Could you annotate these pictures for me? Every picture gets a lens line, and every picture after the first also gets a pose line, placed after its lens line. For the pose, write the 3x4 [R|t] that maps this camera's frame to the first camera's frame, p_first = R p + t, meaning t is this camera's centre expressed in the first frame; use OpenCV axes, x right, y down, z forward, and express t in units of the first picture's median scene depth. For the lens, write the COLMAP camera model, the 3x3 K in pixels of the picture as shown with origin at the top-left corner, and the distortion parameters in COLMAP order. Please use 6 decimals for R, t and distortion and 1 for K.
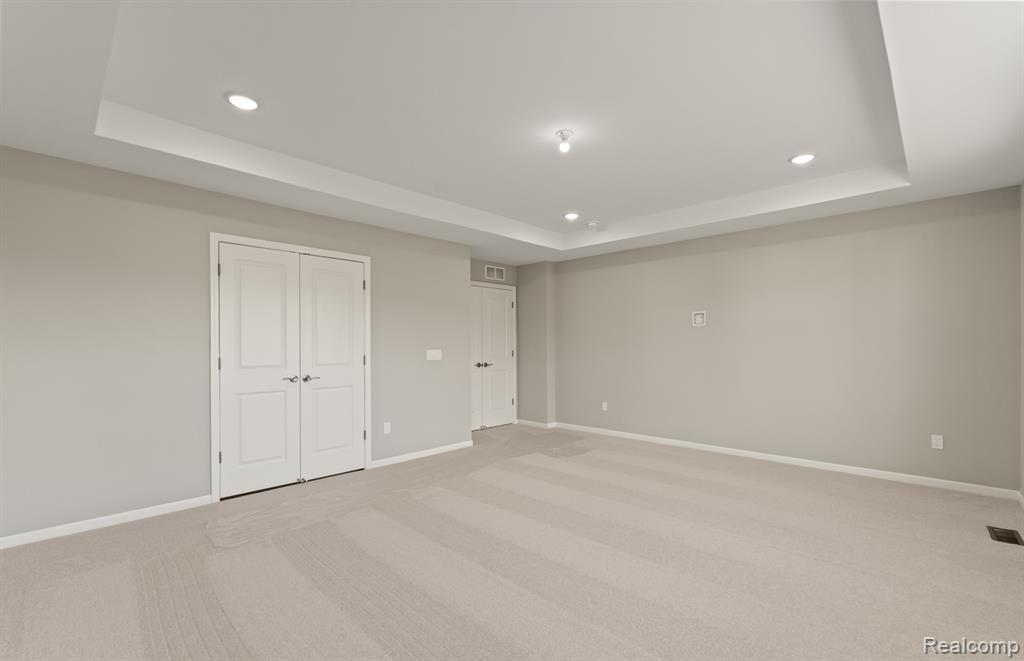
lens RADIAL K [[437.5, 0, 504.6], [0, 437.5, 336.0], [0, 0, 1]] dist [-0.002641, 0.000693]
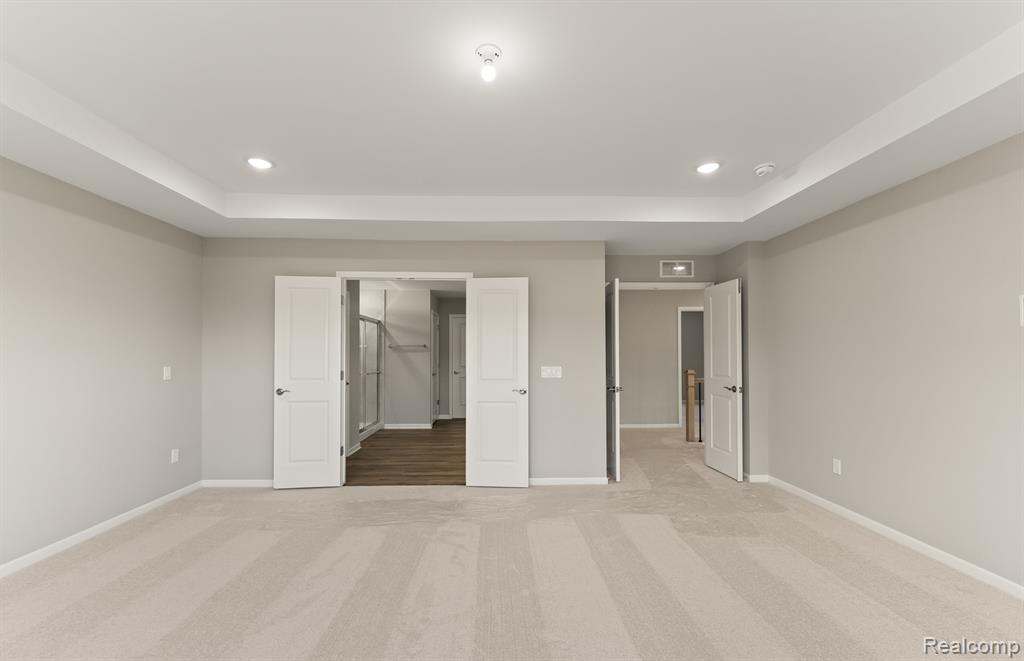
lens RADIAL K [[416.0, 0, 511.7], [0, 416.0, 333.6], [0, 0, 1]] dist [-0.000944, 0.000295]
pose [[0.727673, -0.045457, -0.684416, 0.330639], [0.014735, 0.998607, -0.050658, 0.007483], [0.685766, 0.026777, 0.727329, 0.312563]]
